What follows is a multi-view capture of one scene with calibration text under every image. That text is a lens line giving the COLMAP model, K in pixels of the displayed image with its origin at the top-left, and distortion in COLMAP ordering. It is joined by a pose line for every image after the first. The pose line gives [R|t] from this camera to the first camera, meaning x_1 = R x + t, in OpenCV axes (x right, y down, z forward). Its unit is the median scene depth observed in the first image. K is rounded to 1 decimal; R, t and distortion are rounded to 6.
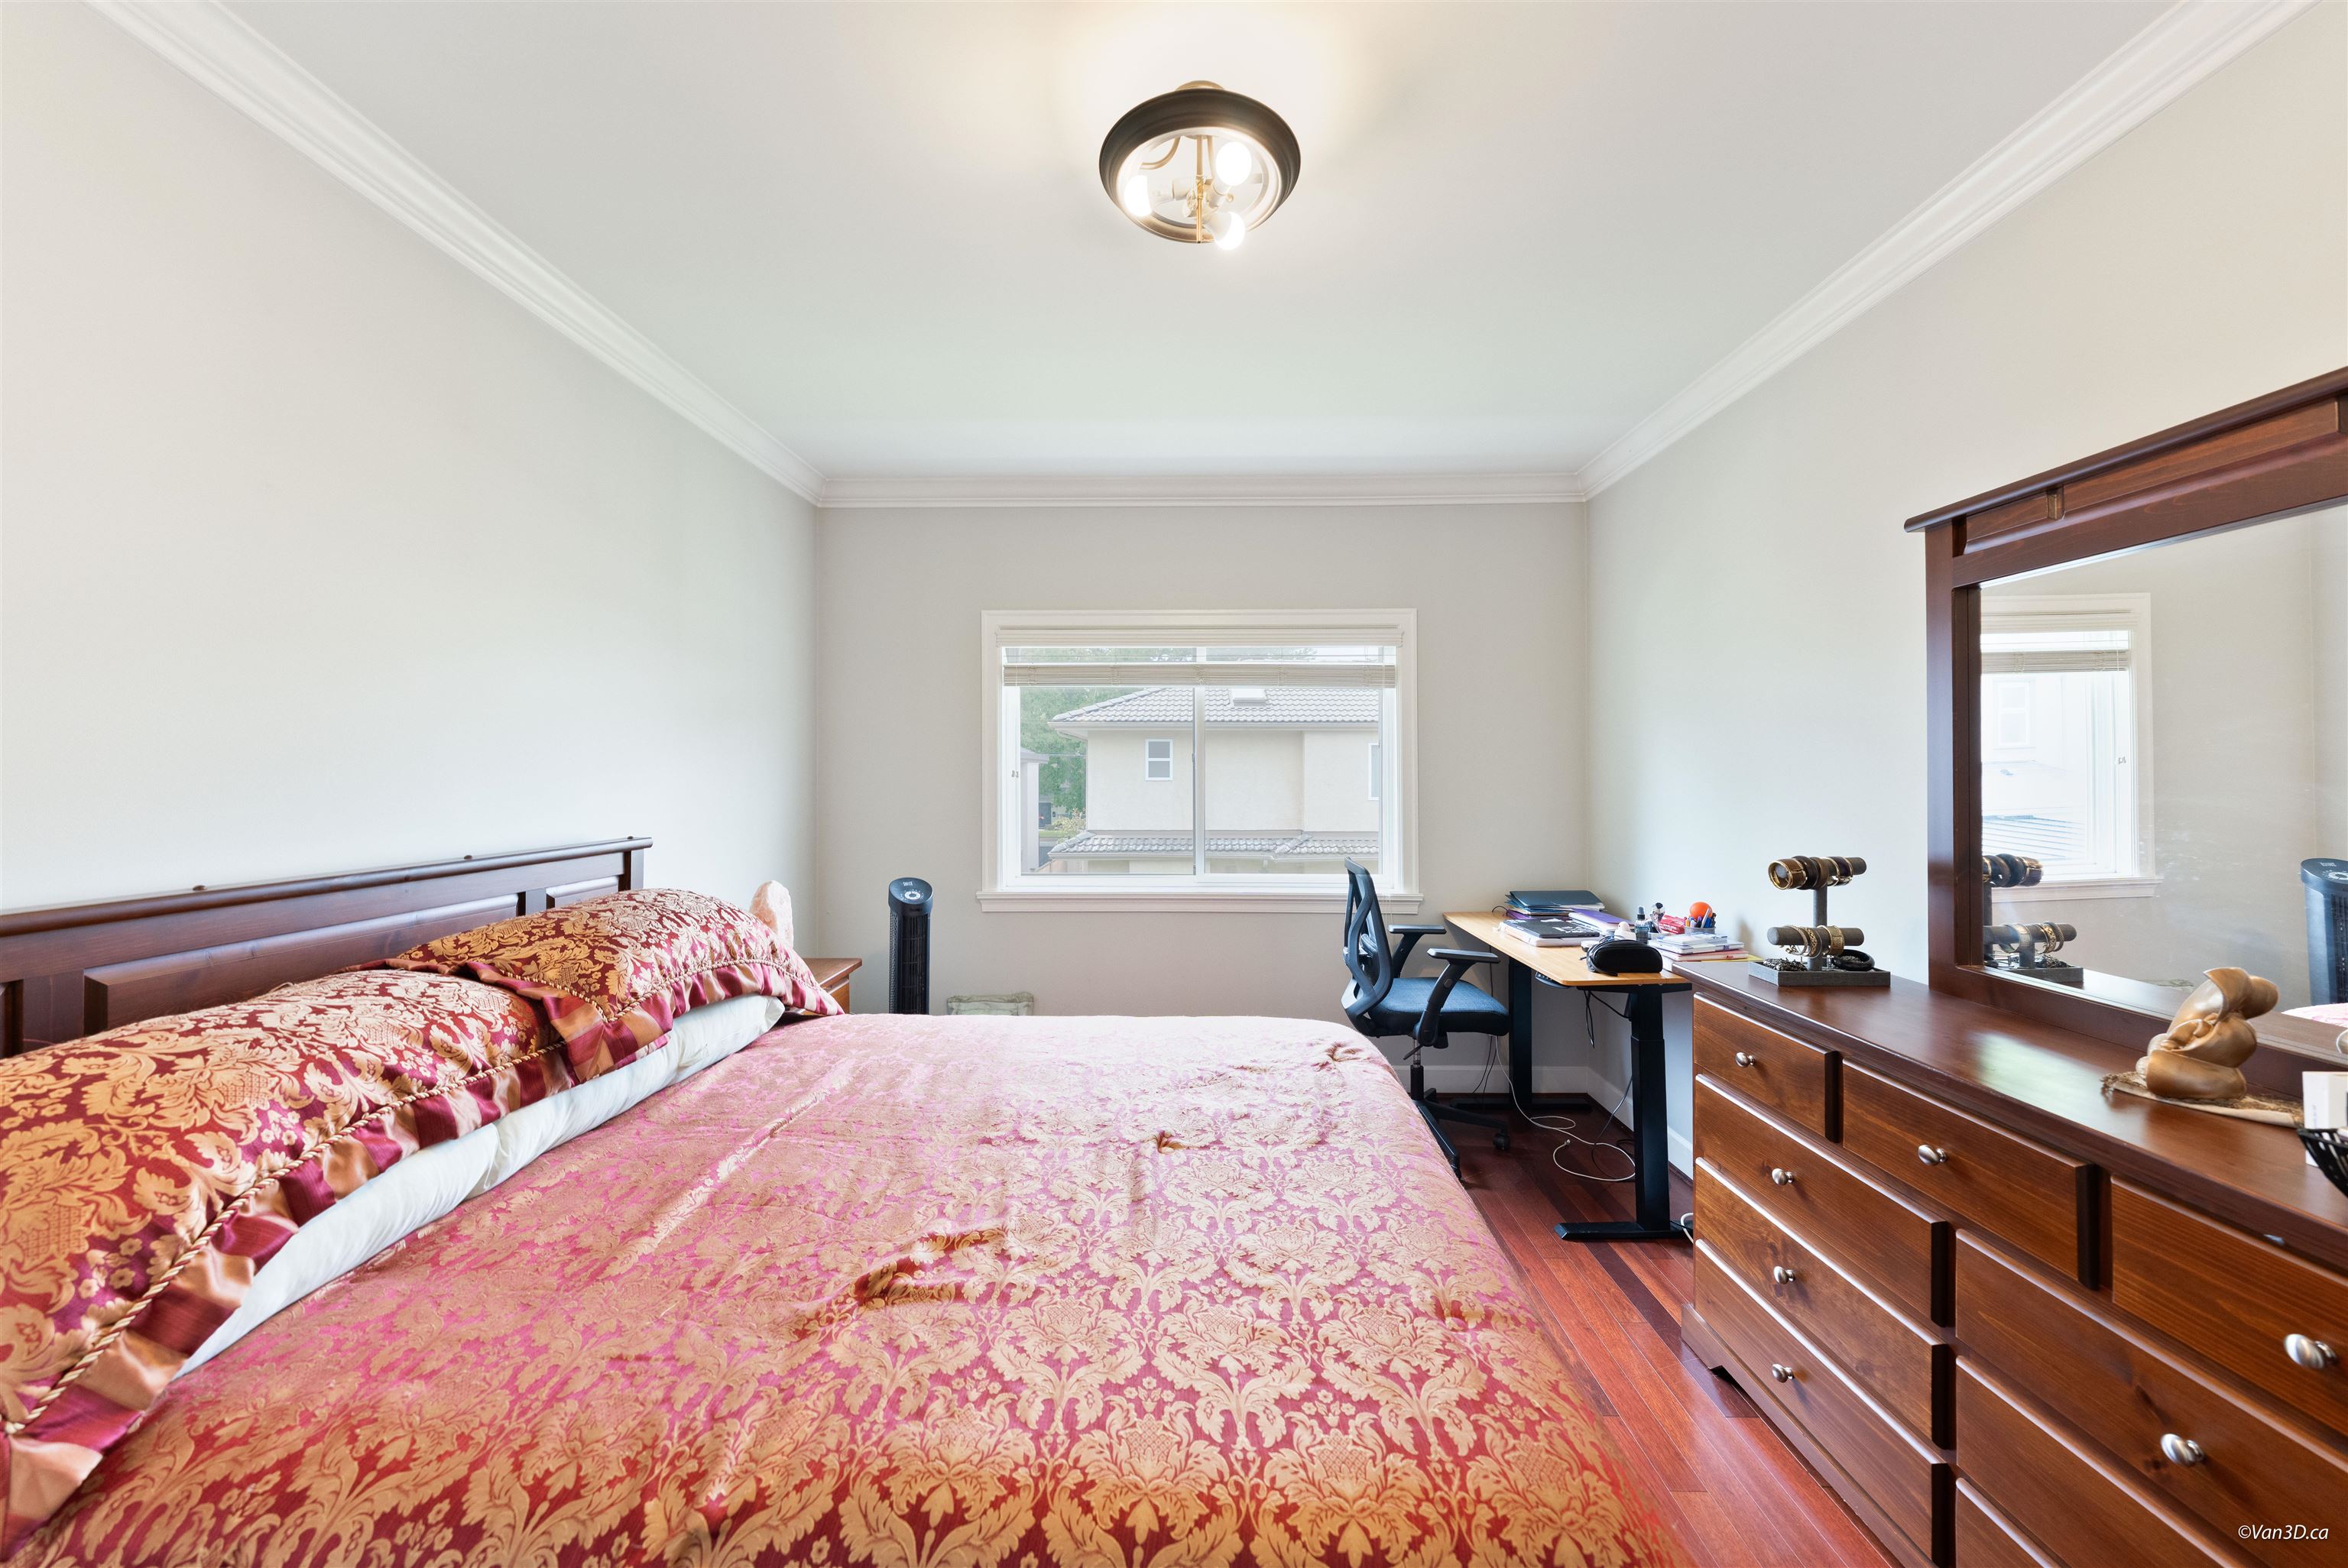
lens RADIAL K [[821.8, 0, 1173.3], [0, 821.8, 775.6], [0, 0, 1]] dist [-0.010859, 0.001815]
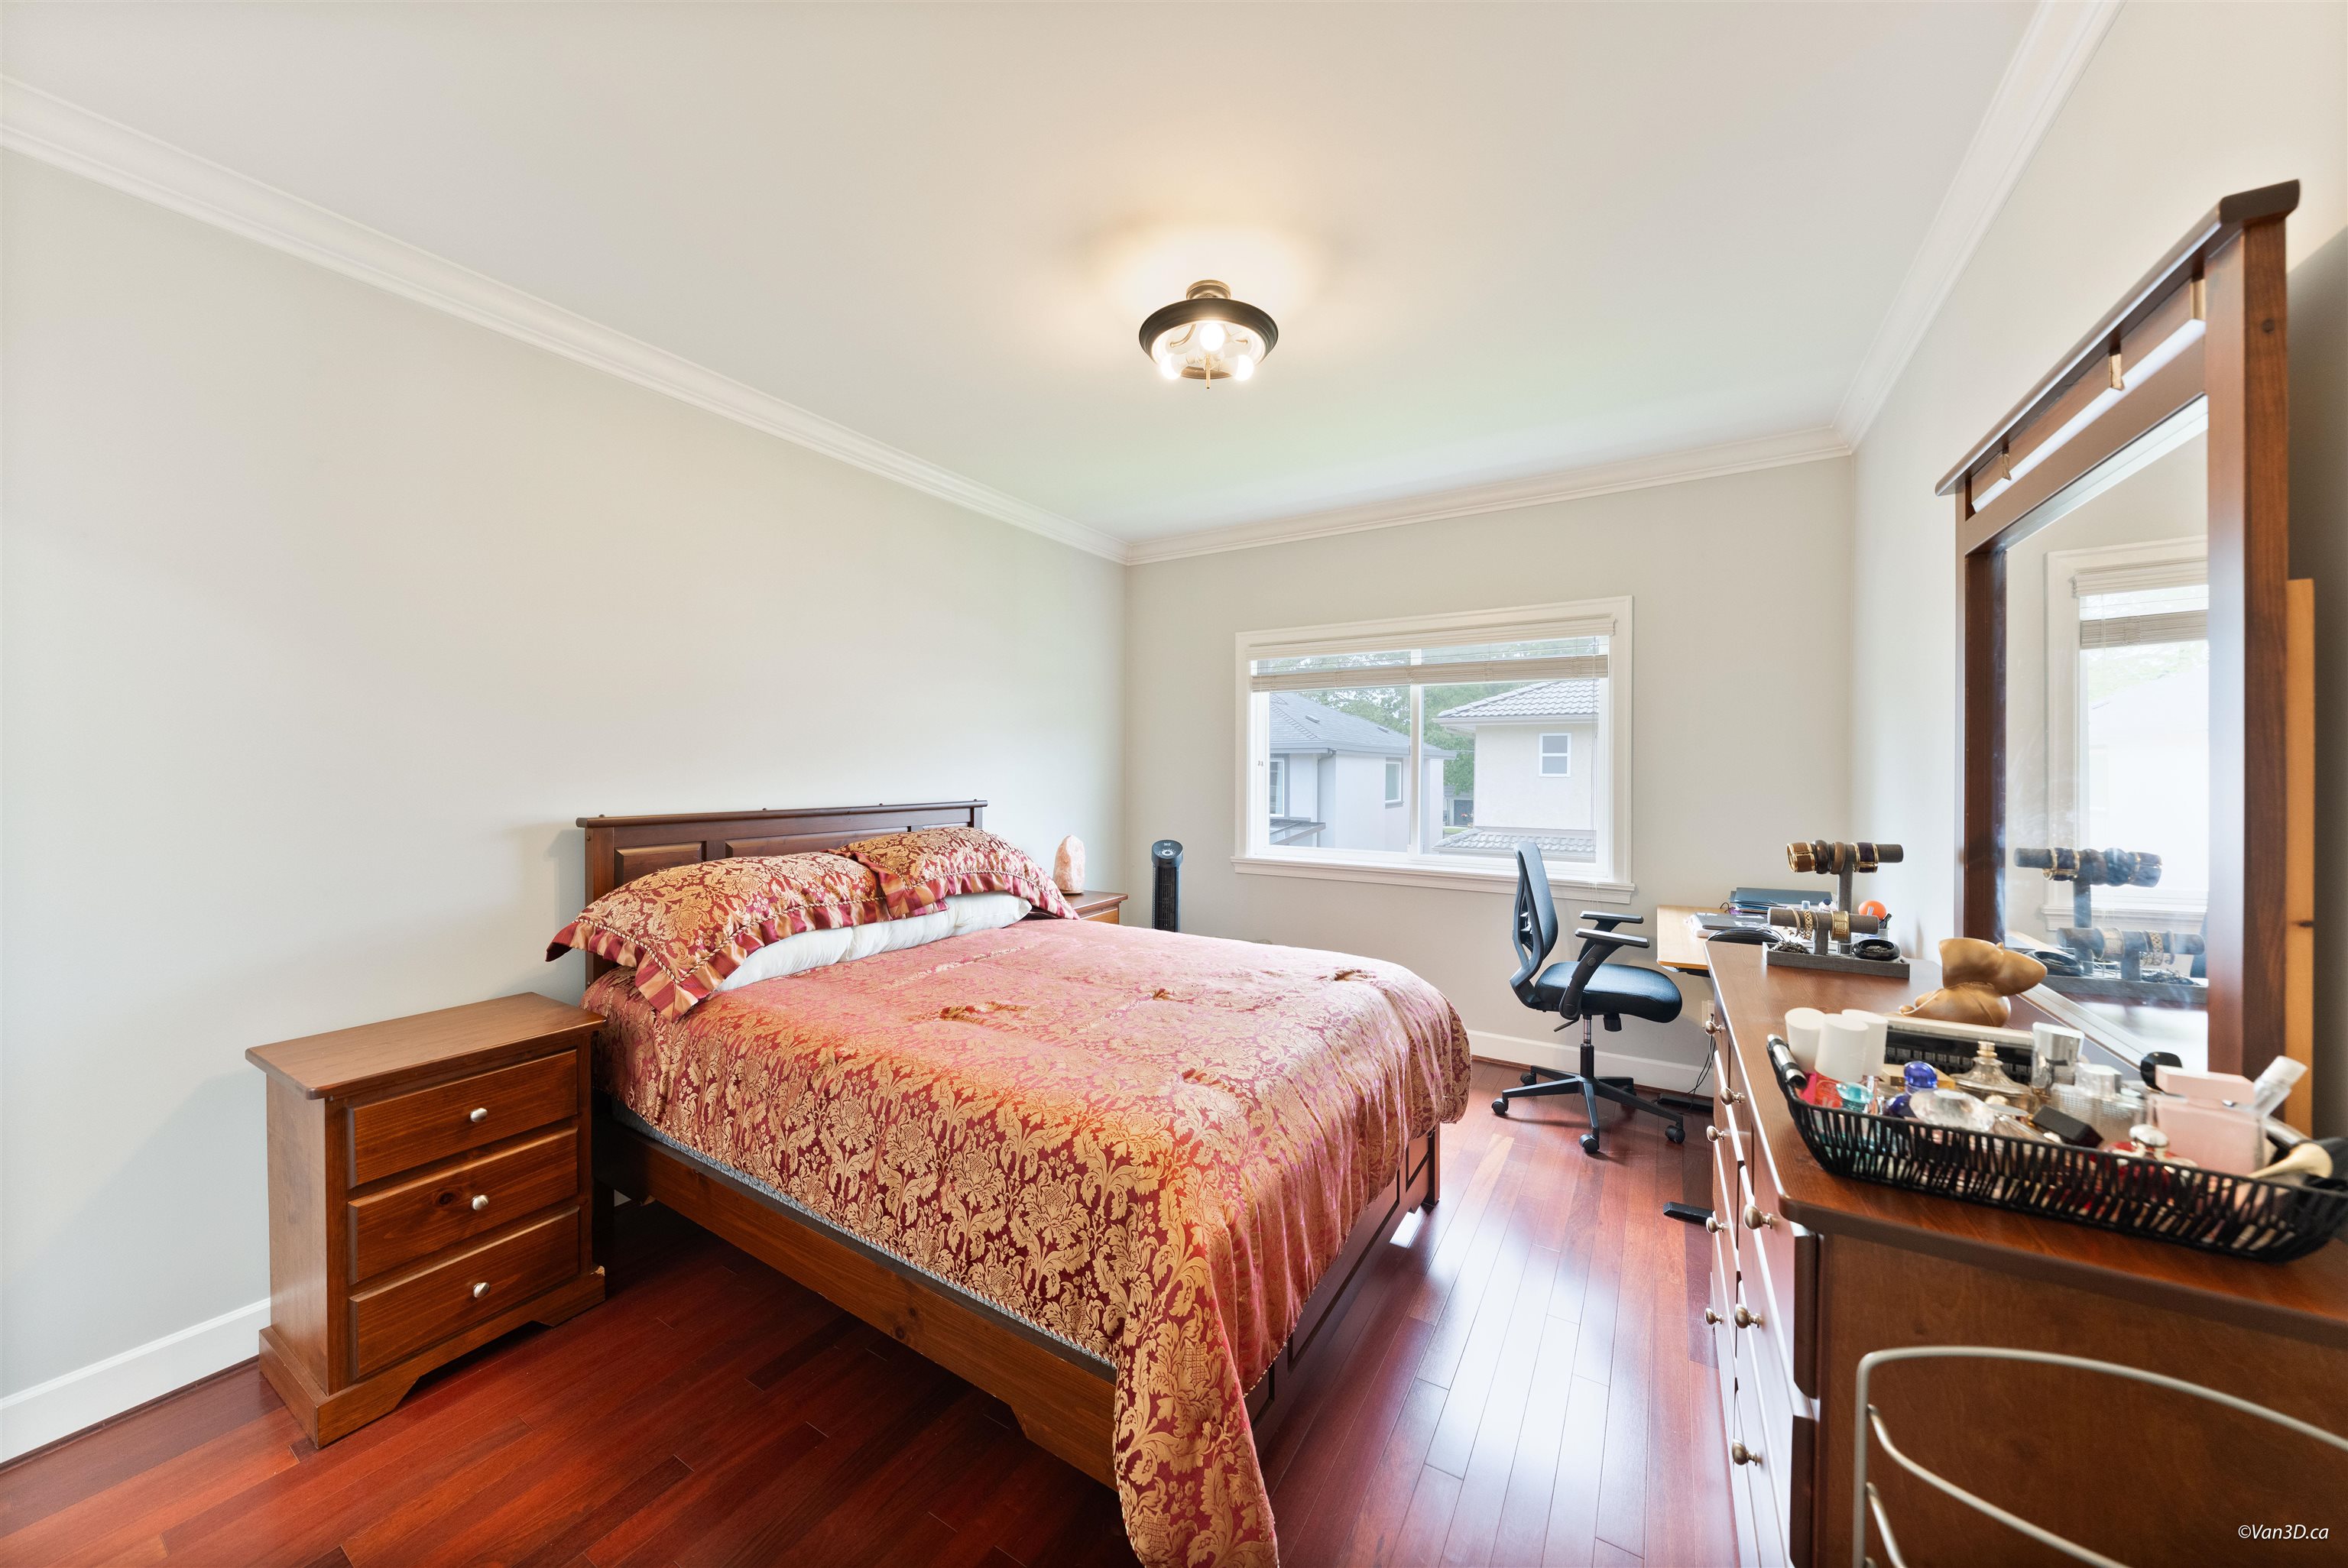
lens RADIAL K [[804.9, 0, 1174.0], [0, 804.9, 784.0], [0, 0, 1]] dist [-0.007812, 0.000001]
pose [[0.866309, 0.012986, -0.499339, 0.774314], [-0.005895, 0.999858, 0.015775, 0.028937], [0.499473, -0.010723, 0.866263, -0.295416]]
